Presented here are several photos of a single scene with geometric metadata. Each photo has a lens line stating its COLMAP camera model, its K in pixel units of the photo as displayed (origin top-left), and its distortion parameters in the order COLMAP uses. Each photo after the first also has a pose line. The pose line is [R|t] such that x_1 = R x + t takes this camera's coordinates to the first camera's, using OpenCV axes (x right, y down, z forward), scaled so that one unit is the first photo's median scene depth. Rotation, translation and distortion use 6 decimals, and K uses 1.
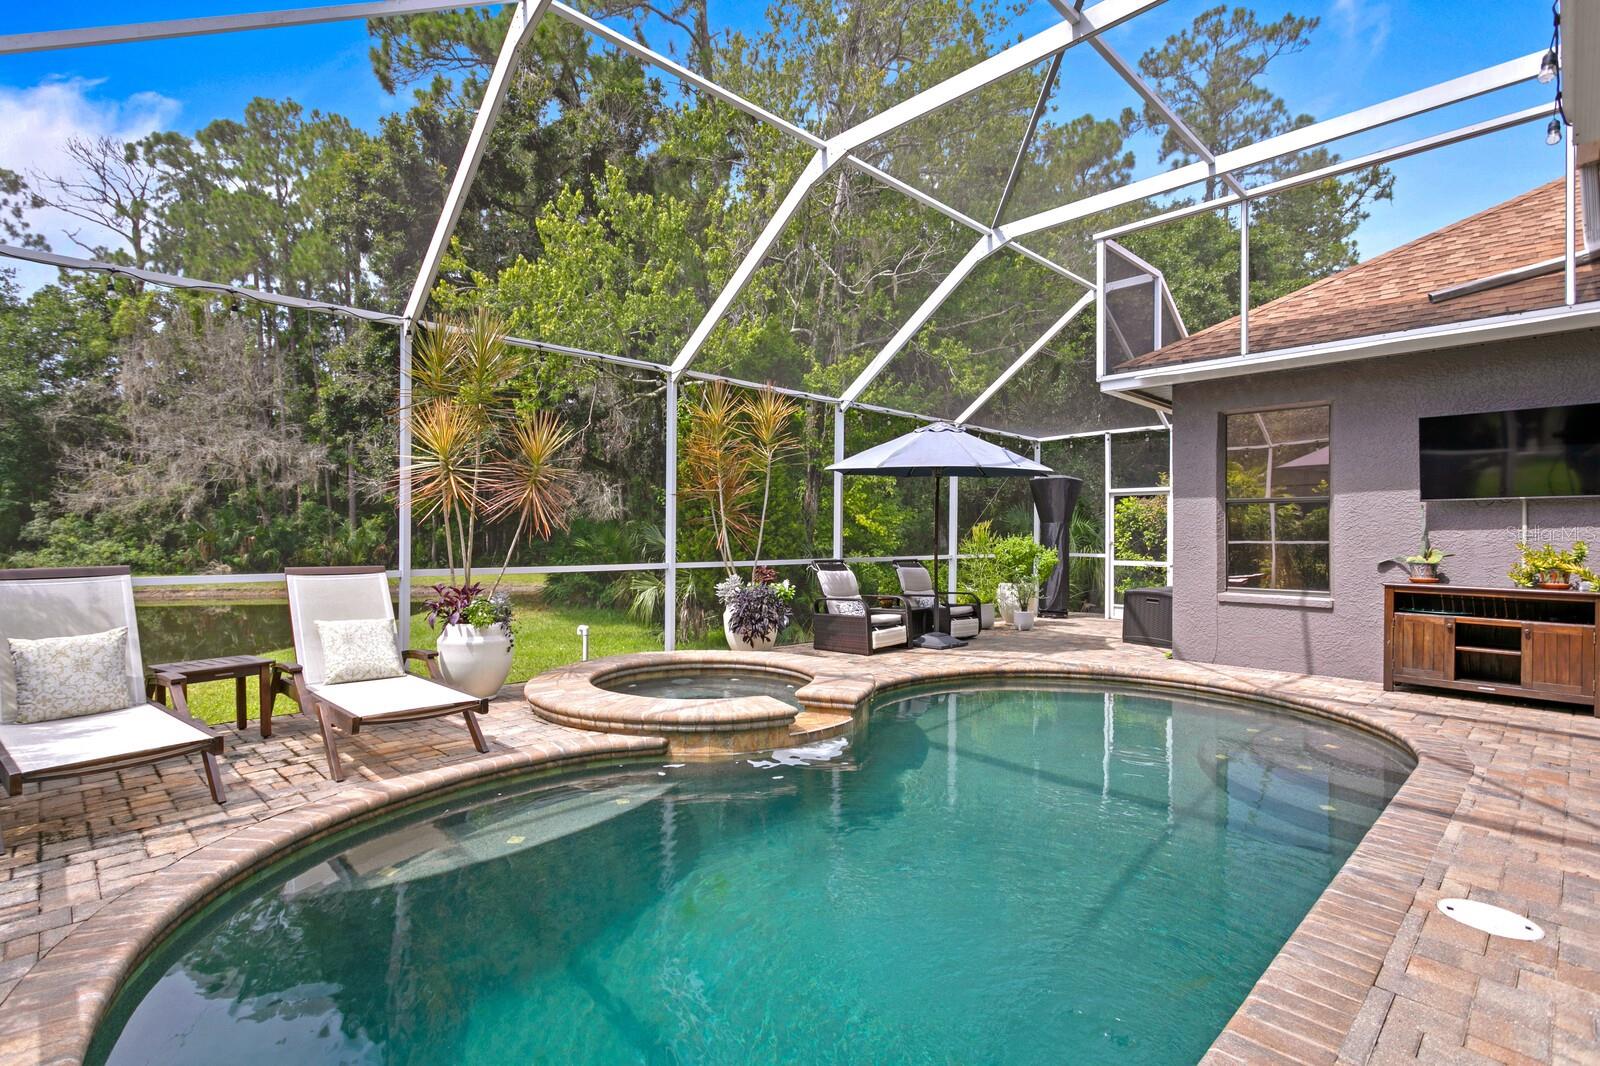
lens RADIAL K [[766.8, 0, 772.5], [0, 766.8, 537.6], [0, 0, 1]] dist [-0.003645, -0.000311]
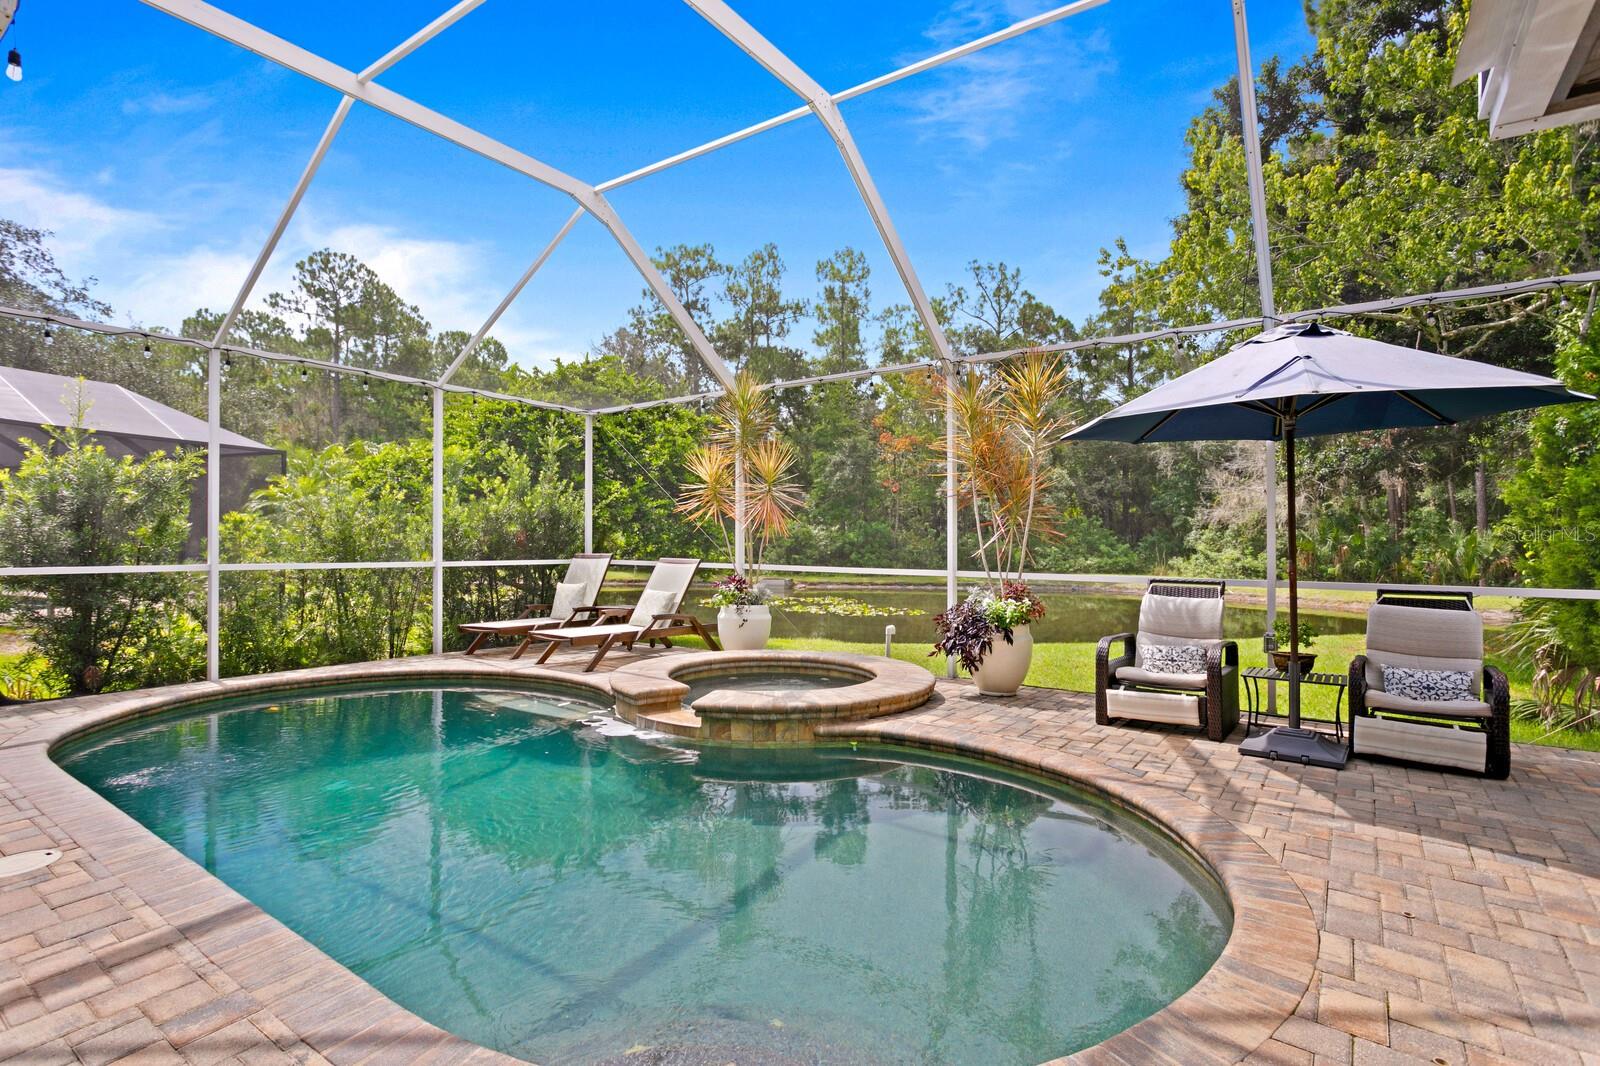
lens RADIAL K [[781.0, 0, 800.0], [0, 781.0, 533.0], [0, 0, 1]] dist [-0.001801, -0.000379]
pose [[0.175064, -0.011438, -0.984491, 0.683361], [-0.007565, 0.999887, -0.012962, 0.000493], [0.984528, 0.009717, 0.174958, 0.577893]]
